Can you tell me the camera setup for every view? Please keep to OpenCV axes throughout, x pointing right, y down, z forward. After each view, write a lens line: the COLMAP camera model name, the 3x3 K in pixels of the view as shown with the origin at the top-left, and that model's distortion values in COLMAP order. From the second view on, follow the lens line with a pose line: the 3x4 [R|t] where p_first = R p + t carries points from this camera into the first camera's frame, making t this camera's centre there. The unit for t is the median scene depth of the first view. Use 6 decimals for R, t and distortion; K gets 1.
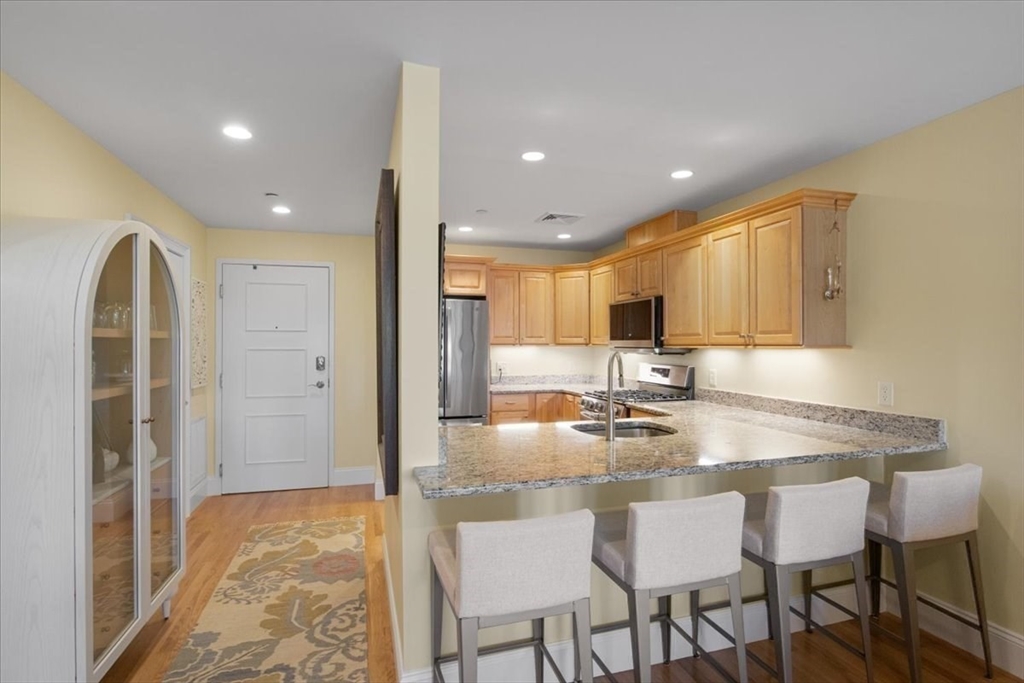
lens RADIAL K [[512.7, 0, 515.0], [0, 512.7, 340.1], [0, 0, 1]] dist [-0.005921, -0.001300]
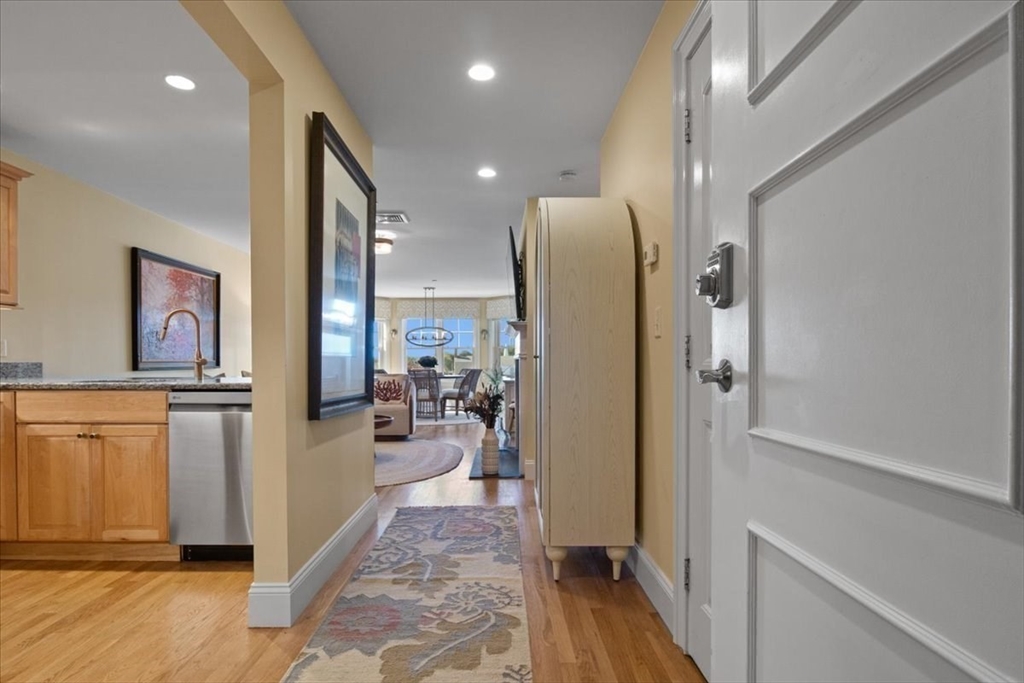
lens RADIAL K [[512.7, 0, 509.4], [0, 512.7, 366.4], [0, 0, 1]] dist [-0.005921, -0.001300]
pose [[-0.963655, 0.000322, 0.267150, -0.748690], [0.000814, 0.999998, 0.001730, 0.134075], [-0.267149, 0.001884, -0.963653, 1.693215]]
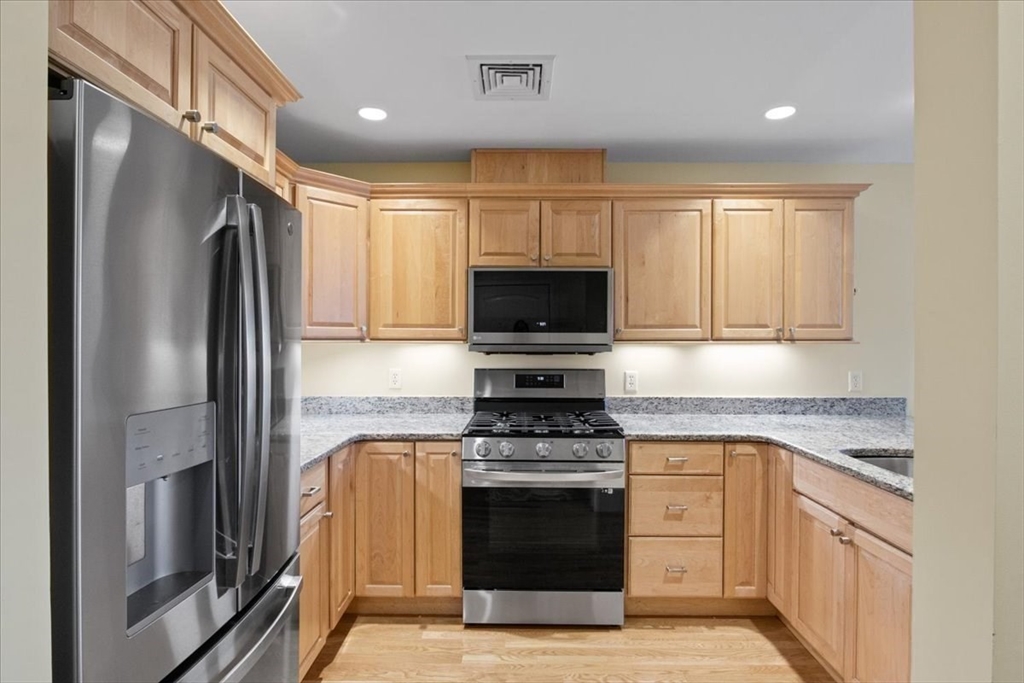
lens RADIAL K [[512.7, 0, 512.2], [0, 512.7, 342.4], [0, 0, 1]] dist [-0.005921, -0.001300]
pose [[0.293165, -0.001059, 0.956061, -0.561342], [-0.007362, 0.999967, 0.003365, 0.015568], [-0.956034, -0.008025, 0.293147, 1.269632]]
